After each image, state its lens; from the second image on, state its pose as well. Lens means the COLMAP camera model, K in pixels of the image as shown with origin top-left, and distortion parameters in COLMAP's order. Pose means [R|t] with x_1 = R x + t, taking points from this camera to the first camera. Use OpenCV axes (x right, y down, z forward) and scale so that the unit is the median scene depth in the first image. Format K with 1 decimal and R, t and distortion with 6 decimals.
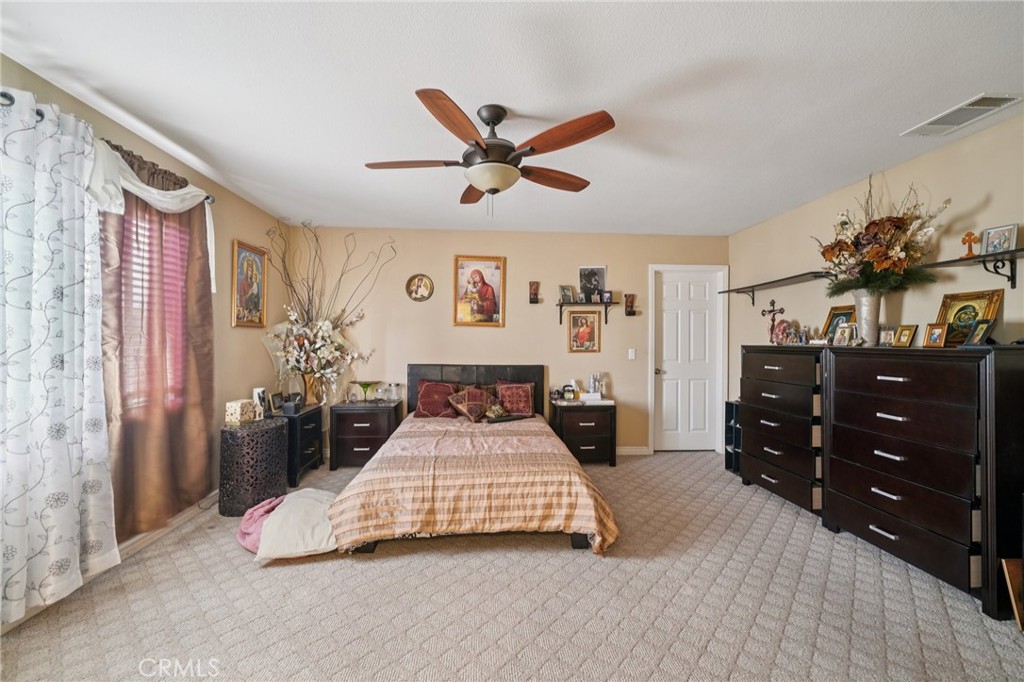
lens RADIAL K [[407.8, 0, 506.6], [0, 407.8, 336.1], [0, 0, 1]] dist [-0.002596, -0.000013]
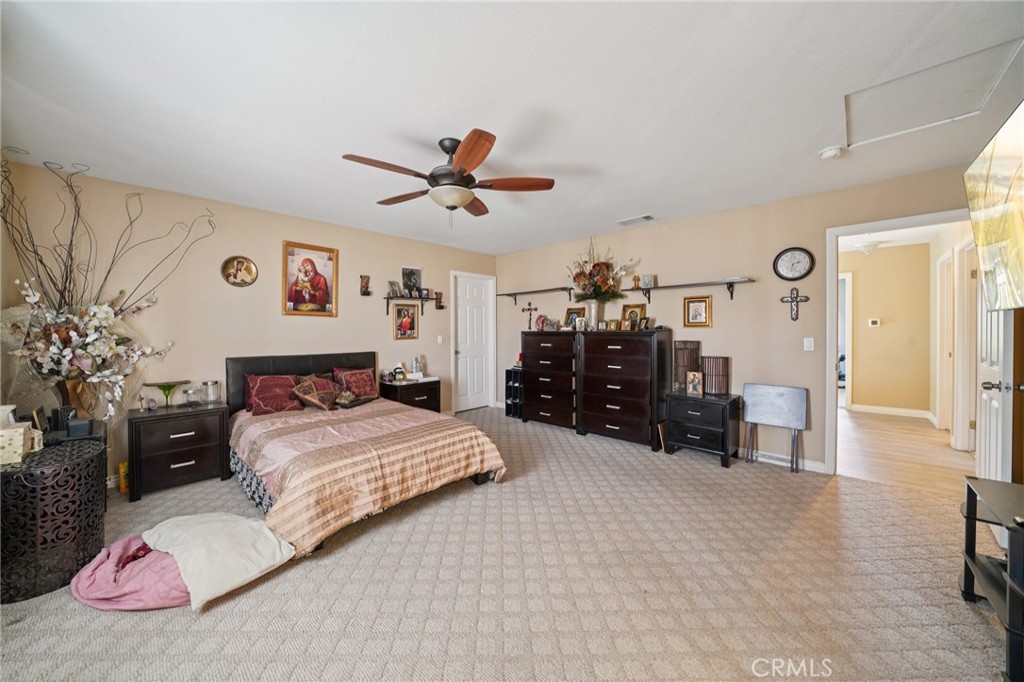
lens RADIAL K [[352.0, 0, 509.9], [0, 352.0, 325.6], [0, 0, 1]] dist [-0.018235, -0.000004]
pose [[0.746995, -0.002158, 0.664826, -0.316240], [0.001298, 0.999998, 0.001788, -0.001176], [-0.664829, -0.000472, 0.746996, 0.047098]]
